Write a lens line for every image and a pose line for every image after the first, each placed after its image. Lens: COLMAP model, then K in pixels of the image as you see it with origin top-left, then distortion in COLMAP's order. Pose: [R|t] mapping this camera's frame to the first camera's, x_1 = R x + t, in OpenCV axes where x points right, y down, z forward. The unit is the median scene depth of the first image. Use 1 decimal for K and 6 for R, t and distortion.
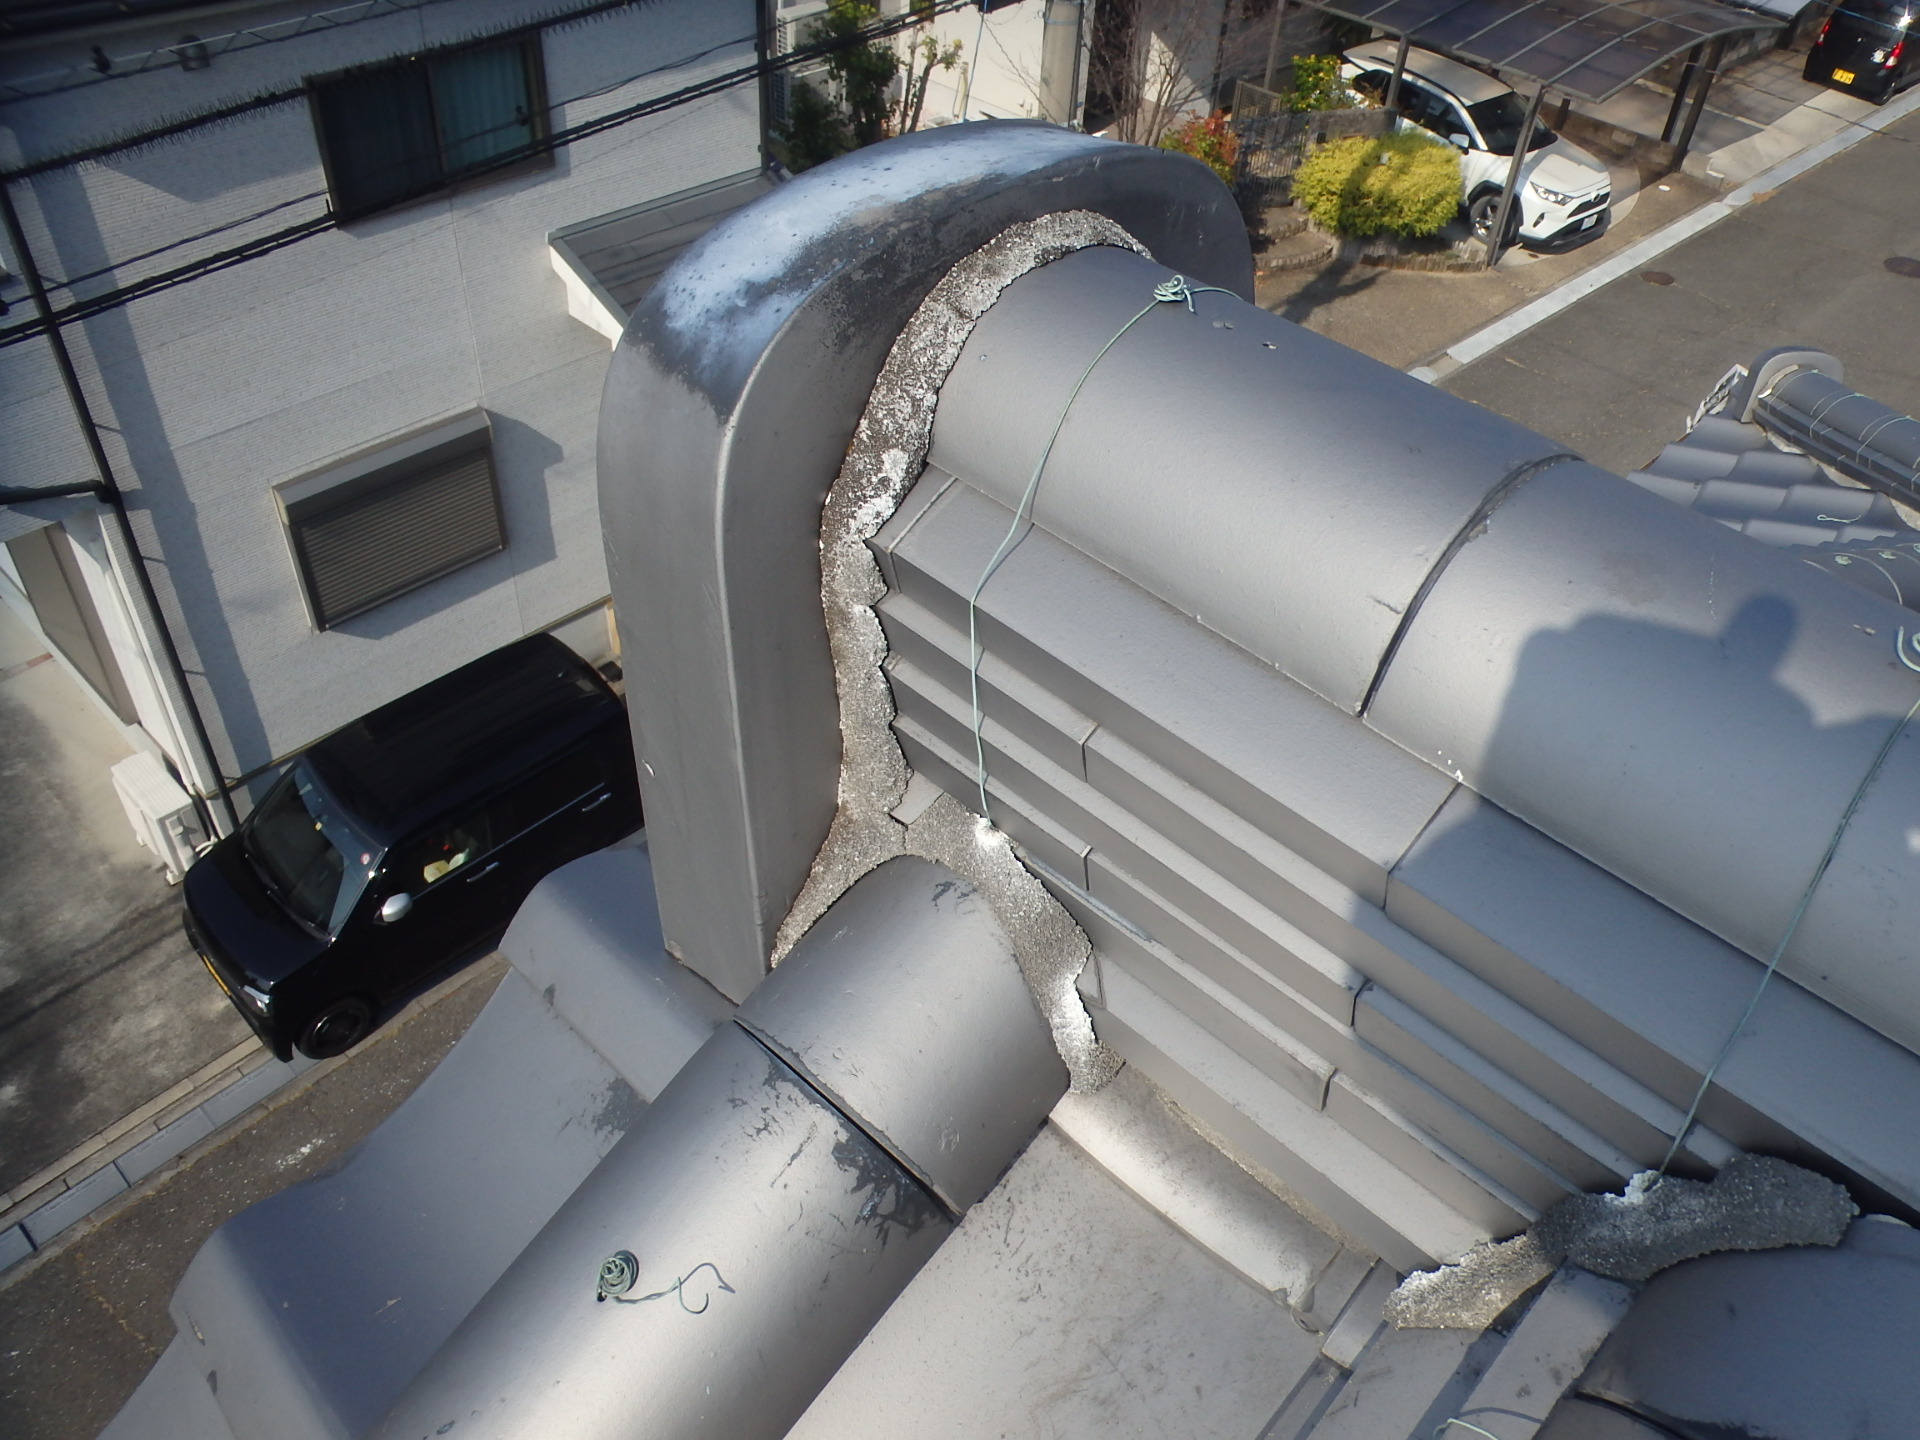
lens RADIAL K [[1678.9, 0, 960.0], [0, 1678.9, 720.0], [0, 0, 1]] dist [-0.008258, -0.000140]
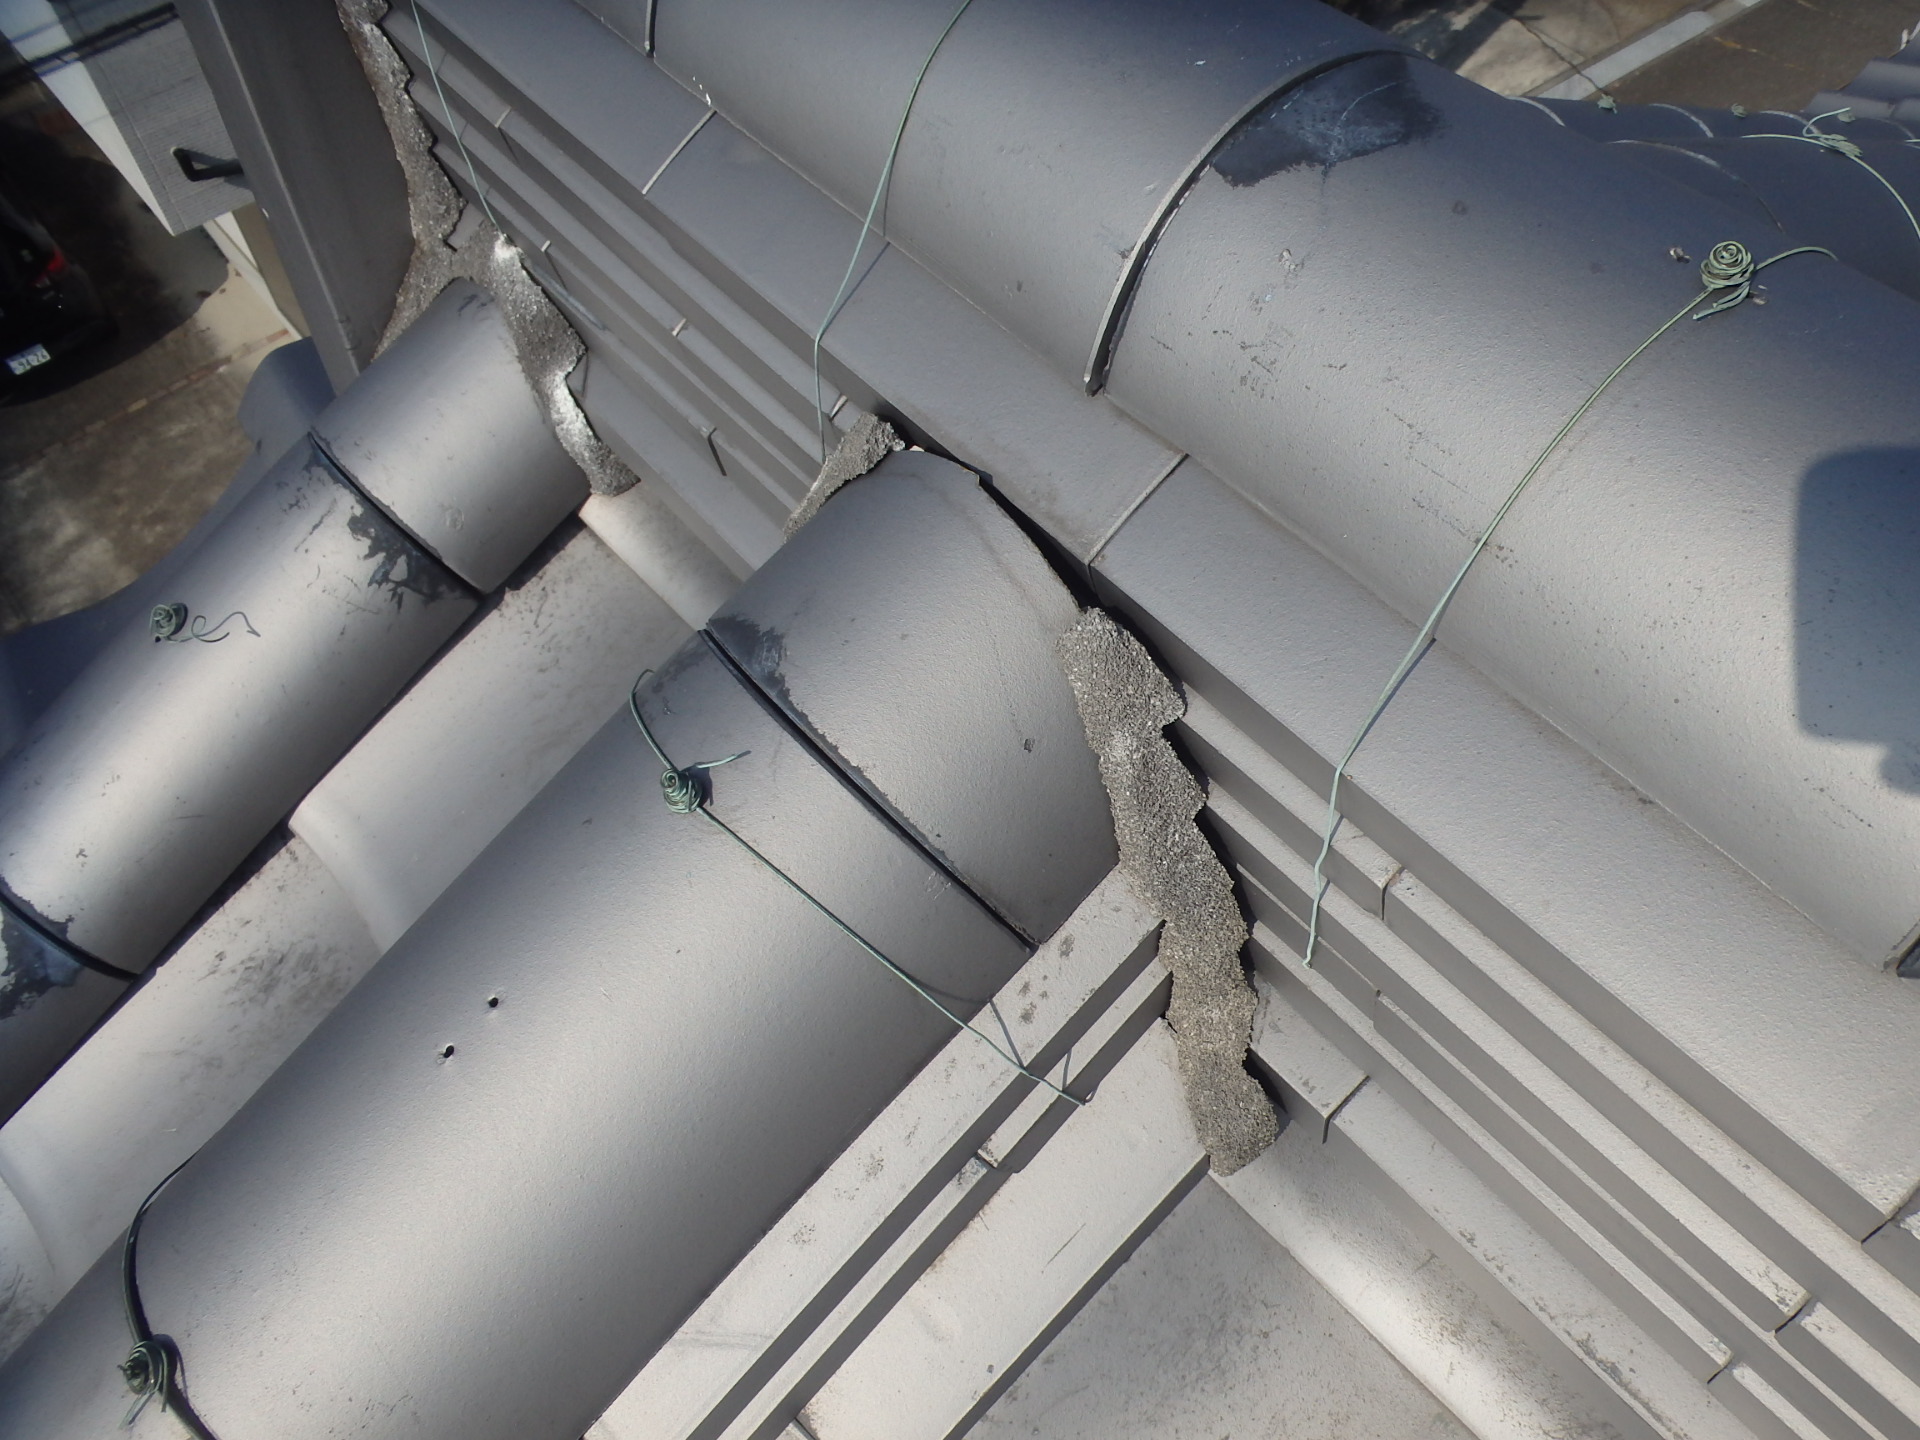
lens RADIAL K [[1678.9, 0, 960.0], [0, 1678.9, 720.0], [0, 0, 1]] dist [-0.008258, -0.000140]
pose [[0.988577, 0.030853, -0.147528, 0.482148], [-0.004818, 0.984793, 0.173666, 0.180540], [0.150643, -0.170971, 0.973692, -0.063287]]
